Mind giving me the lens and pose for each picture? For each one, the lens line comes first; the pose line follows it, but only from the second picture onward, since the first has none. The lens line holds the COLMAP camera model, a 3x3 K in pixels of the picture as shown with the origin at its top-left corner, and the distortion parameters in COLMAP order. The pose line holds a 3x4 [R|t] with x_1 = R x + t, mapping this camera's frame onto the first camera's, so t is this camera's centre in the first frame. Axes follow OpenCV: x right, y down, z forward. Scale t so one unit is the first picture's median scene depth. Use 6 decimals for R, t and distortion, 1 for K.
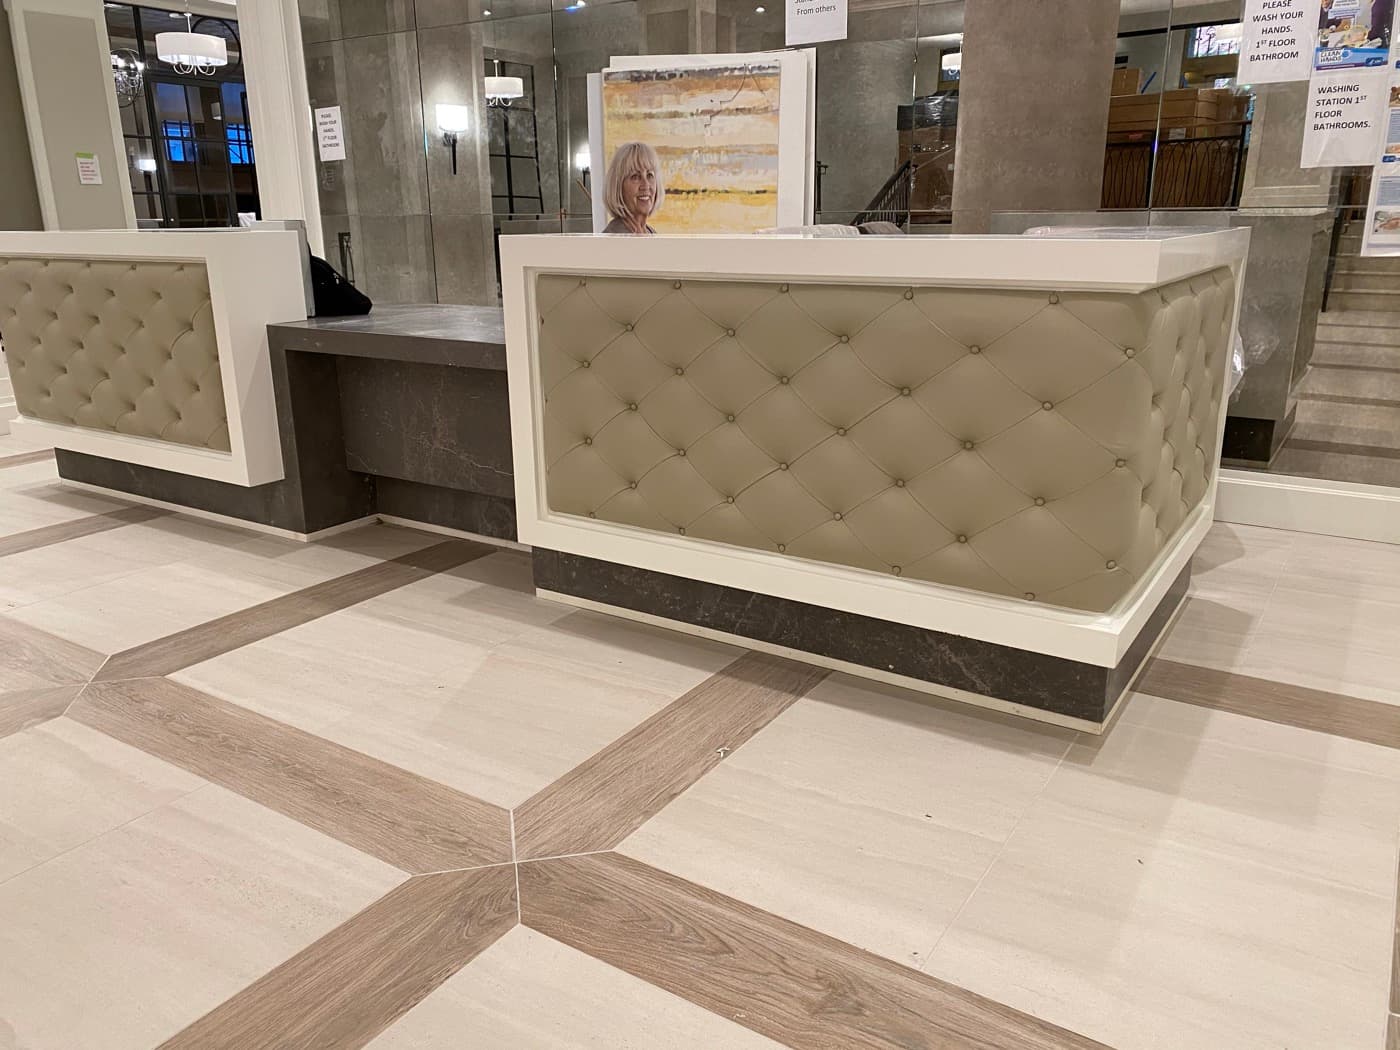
lens RADIAL K [[1114.4, 0, 687.7], [0, 1114.4, 531.5], [0, 0, 1]] dist [0.021015, -0.030276]
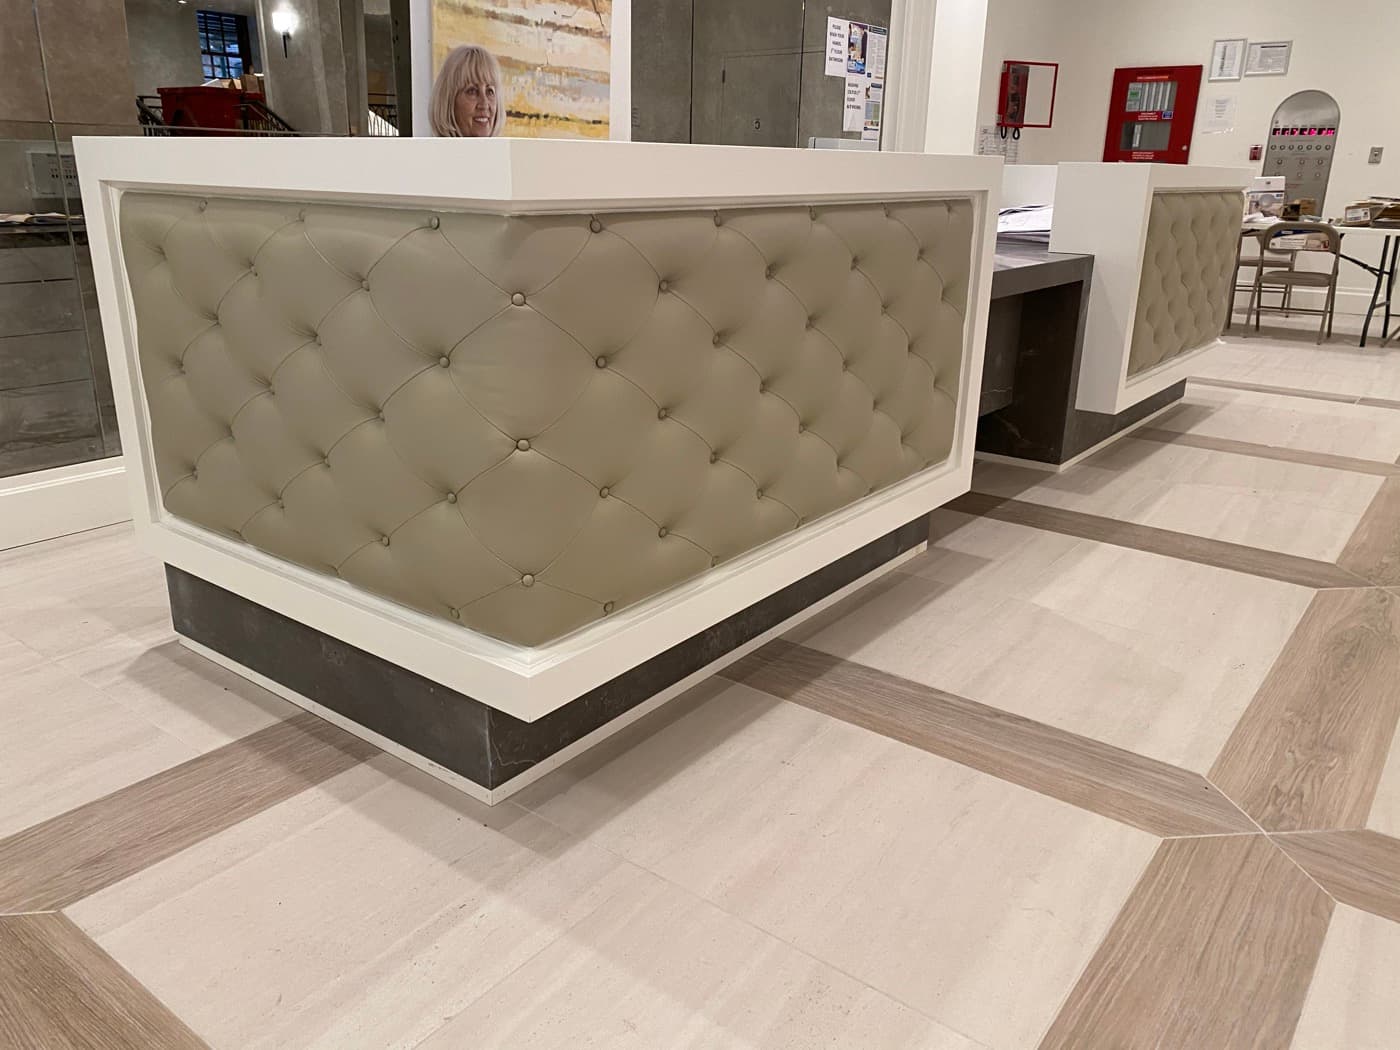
lens RADIAL K [[1114.4, 0, 734.0], [0, 1114.4, 510.4], [0, 0, 1]] dist [0.021015, -0.030276]
pose [[0.022527, -0.278711, 0.960111, -0.935411], [0.264082, 0.927903, 0.263166, -0.222203], [-0.964237, 0.247619, 0.094505, 0.895576]]
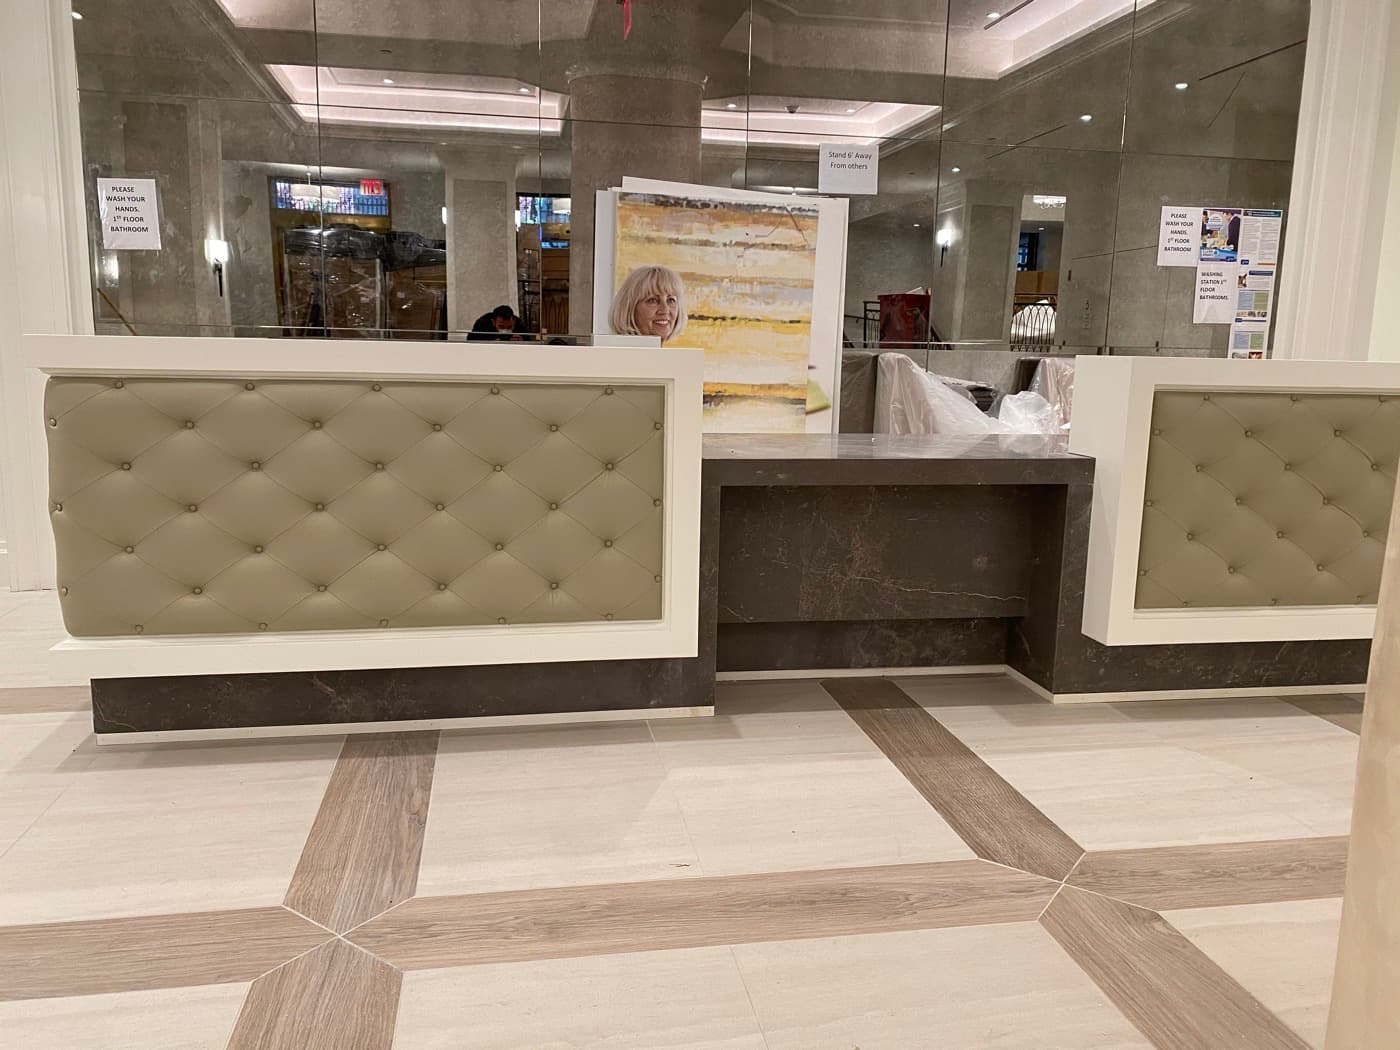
lens RADIAL K [[1114.4, 0, 687.6], [0, 1114.4, 532.4], [0, 0, 1]] dist [0.021015, -0.030276]
pose [[0.708581, -0.089227, 0.699965, -0.781412], [0.168691, 0.984630, -0.045252, -0.076738], [-0.685169, 0.150142, 0.712742, 0.347733]]
